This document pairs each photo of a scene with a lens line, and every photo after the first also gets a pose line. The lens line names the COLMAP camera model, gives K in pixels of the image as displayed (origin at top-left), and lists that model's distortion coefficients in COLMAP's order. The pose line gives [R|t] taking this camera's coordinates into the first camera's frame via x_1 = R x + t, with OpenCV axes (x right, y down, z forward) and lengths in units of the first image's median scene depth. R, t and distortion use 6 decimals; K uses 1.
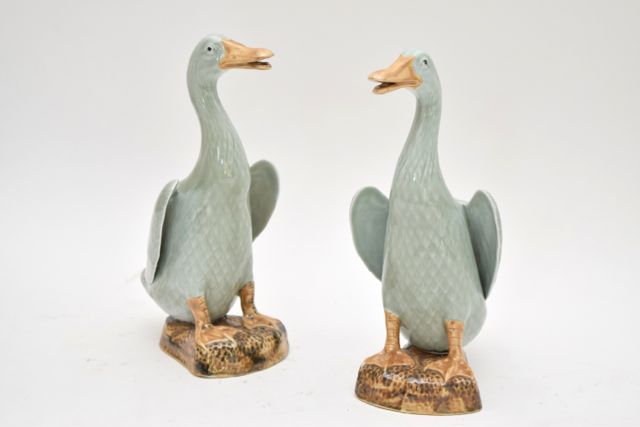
lens RADIAL K [[1440.0, 0, 321.3], [0, 1440.0, 215.4], [0, 0, 1]] dist [0.108132, 0.000000]
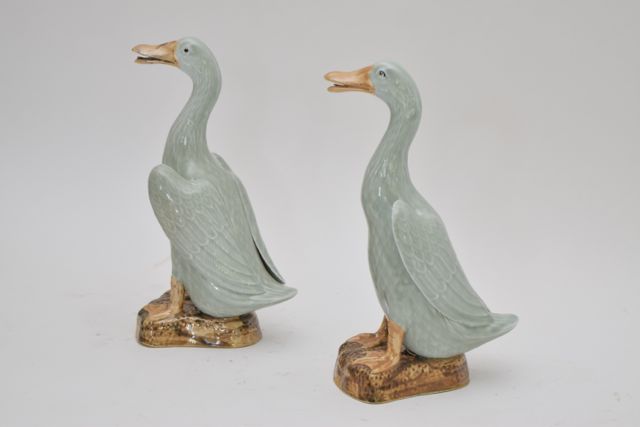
lens RADIAL K [[1440.0, 0, 324.5], [0, 1440.0, 211.1], [0, 0, 1]] dist [0.108132, 0.000000]
pose [[0.424086, 0.225827, -0.877014, 0.995931], [-0.240719, 0.961683, 0.131228, -0.133166], [0.873044, 0.155462, 0.462197, 0.453928]]
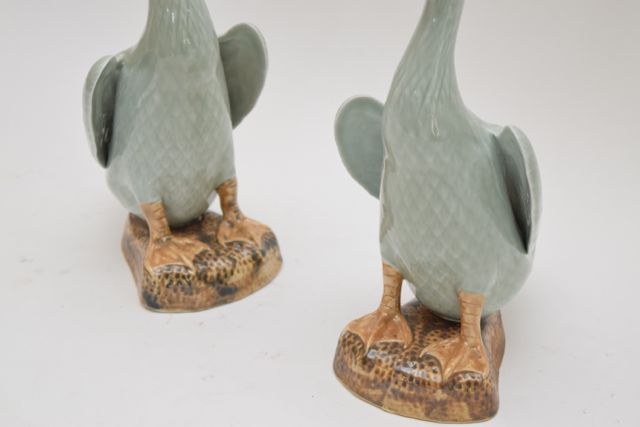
lens RADIAL K [[1440.0, 0, 317.3], [0, 1440.0, 214.8], [0, 0, 1]] dist [0.108132, 0.000000]
pose [[0.979420, 0.093237, -0.179005, 0.143599], [-0.043036, 0.962980, 0.266114, -0.150597], [0.197190, -0.252934, 0.947175, 0.324088]]
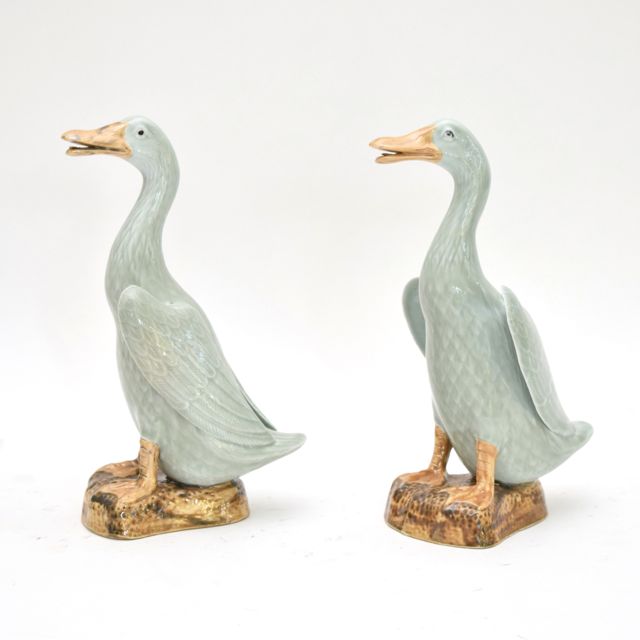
lens RADIAL K [[1753.0, 0, 316.6], [0, 1753.0, 318.5], [0, 0, 1]] dist [0.037078, 0.000000]
pose [[0.804204, 0.094528, -0.586788, 0.618604], [-0.142546, 0.989133, -0.036018, 0.053069], [0.577006, 0.112610, 0.808939, 0.098534]]
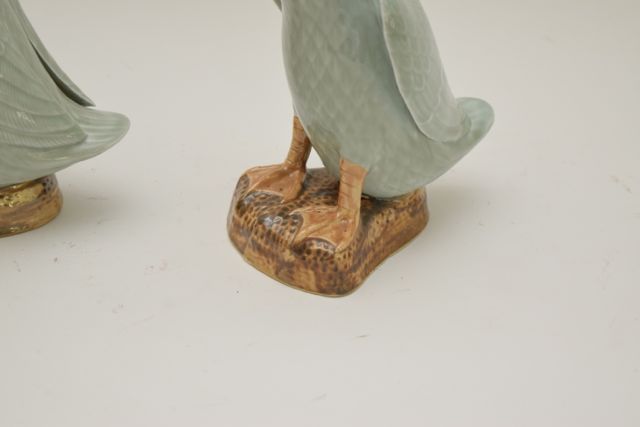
lens RADIAL K [[1440.0, 0, 317.7], [0, 1440.0, 213.4], [0, 0, 1]] dist [0.108132, 0.000000]
pose [[0.805980, 0.341699, -0.483361, 0.413285], [-0.181293, 0.919820, 0.347943, -0.133480], [0.563497, -0.192805, 0.803304, 0.457692]]
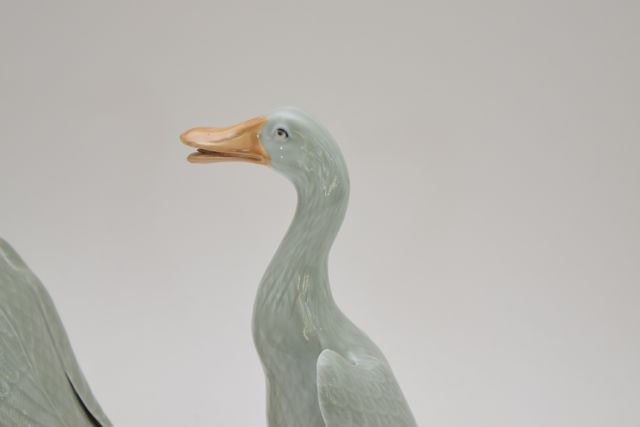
lens RADIAL K [[1440.0, 0, 320.4], [0, 1440.0, 213.1], [0, 0, 1]] dist [0.108132, 0.000000]
pose [[0.562845, 0.269877, -0.781263, 0.567882], [-0.209332, 0.960923, 0.181130, -0.183447], [0.799616, 0.061595, 0.597344, 0.608764]]
